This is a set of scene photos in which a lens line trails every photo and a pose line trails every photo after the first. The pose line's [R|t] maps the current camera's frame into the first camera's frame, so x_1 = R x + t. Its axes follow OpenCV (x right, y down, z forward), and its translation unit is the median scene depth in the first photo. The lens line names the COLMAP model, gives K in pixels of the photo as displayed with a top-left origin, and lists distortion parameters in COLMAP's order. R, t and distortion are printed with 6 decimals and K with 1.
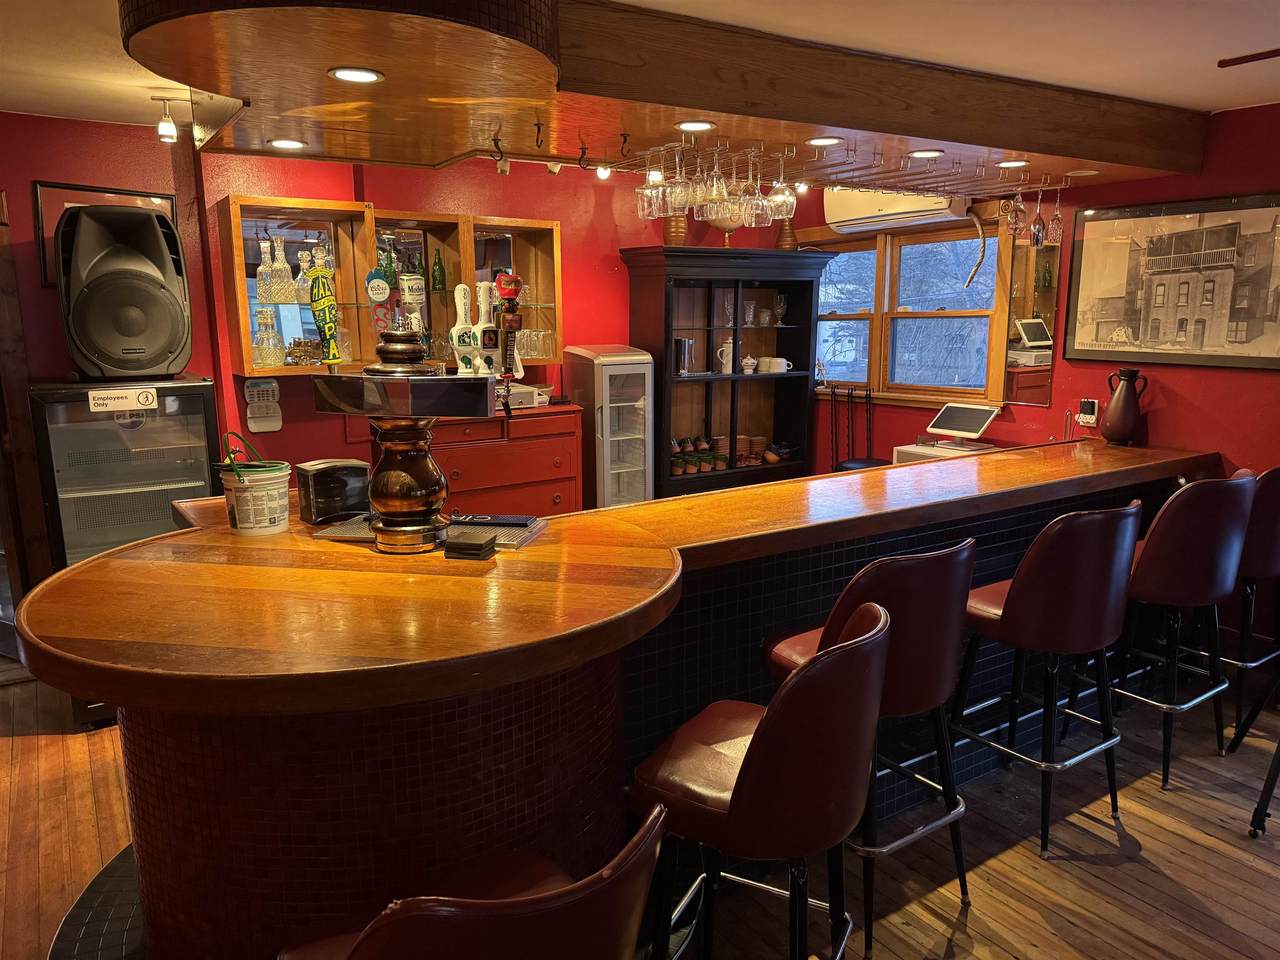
lens RADIAL K [[897.5, 0, 635.3], [0, 897.5, 484.3], [0, 0, 1]] dist [0.033362, -0.036070]
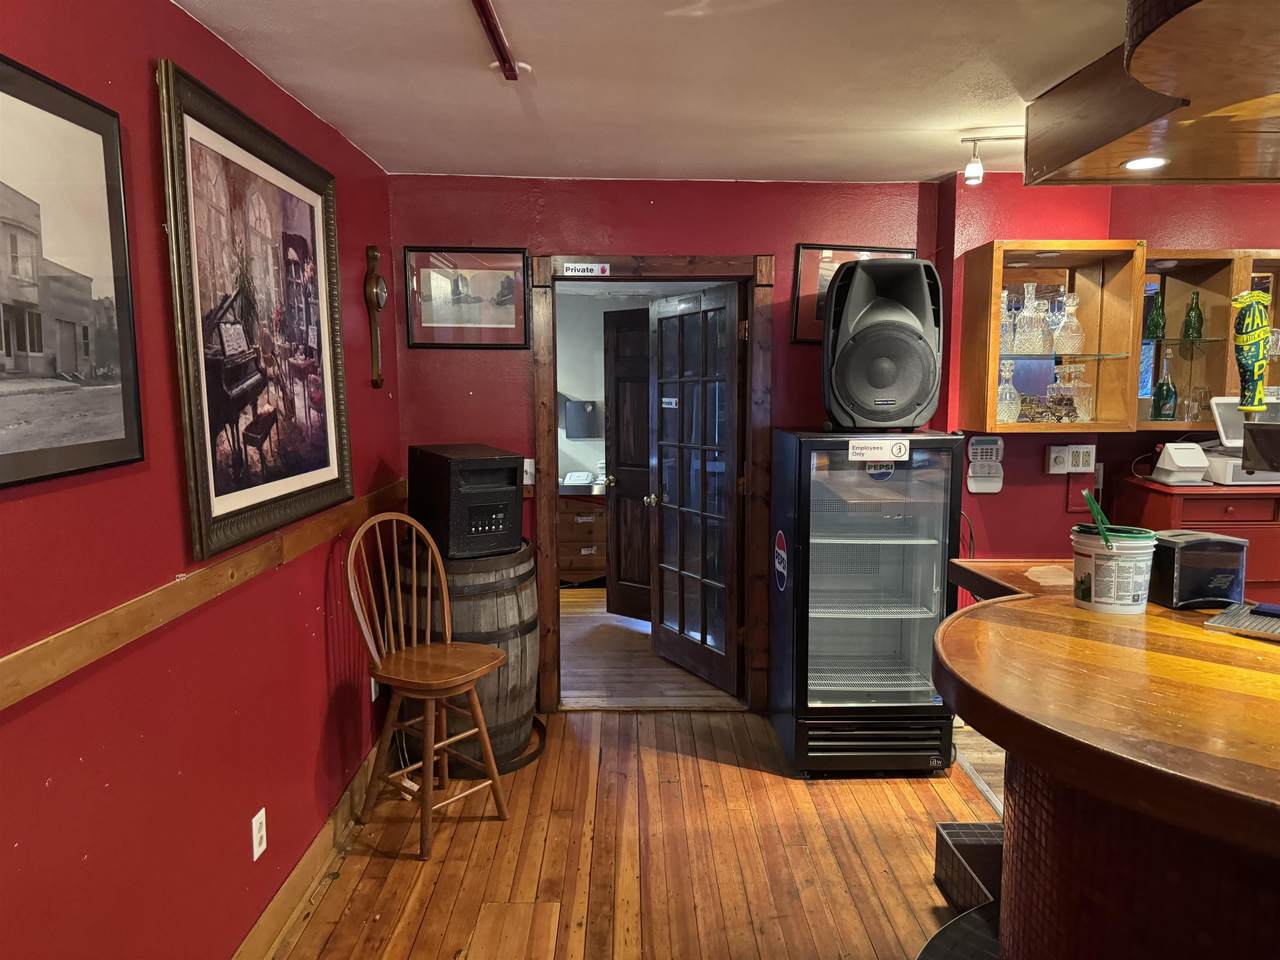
lens RADIAL K [[897.5, 0, 646.7], [0, 897.5, 481.7], [0, 0, 1]] dist [0.033362, -0.036070]
pose [[0.844995, 0.063849, -0.530948, -0.242797], [-0.107012, 0.992954, -0.050901, 0.017009], [0.523957, 0.099829, 0.845874, 0.036319]]
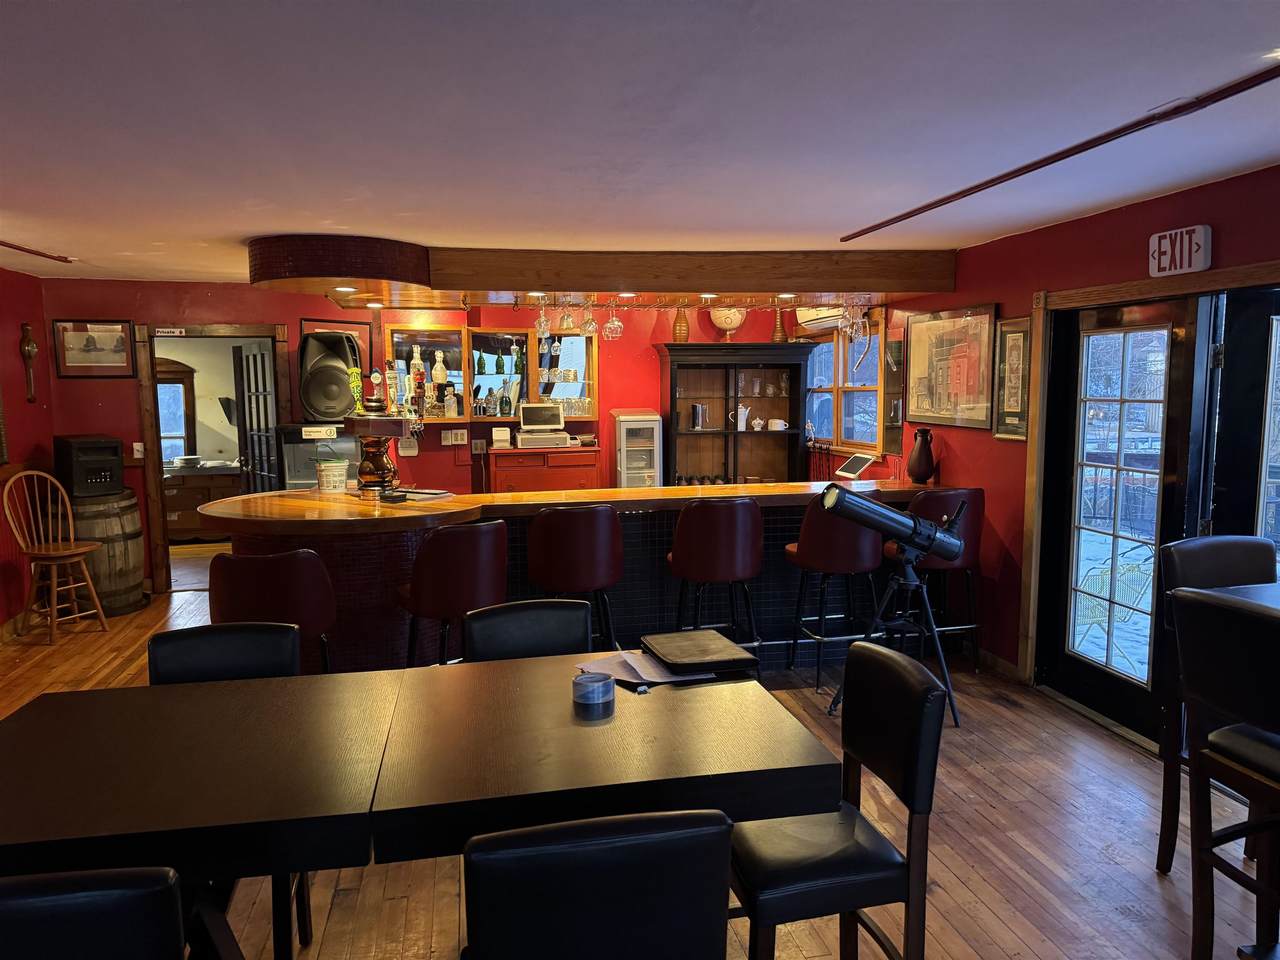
lens RADIAL K [[897.5, 0, 634.5], [0, 897.5, 479.9], [0, 0, 1]] dist [0.033362, -0.036070]
pose [[0.931396, 0.038638, -0.361952, 0.700365], [-0.067458, 0.995448, -0.067325, 0.082771], [0.357703, 0.087123, 0.929762, -0.487342]]
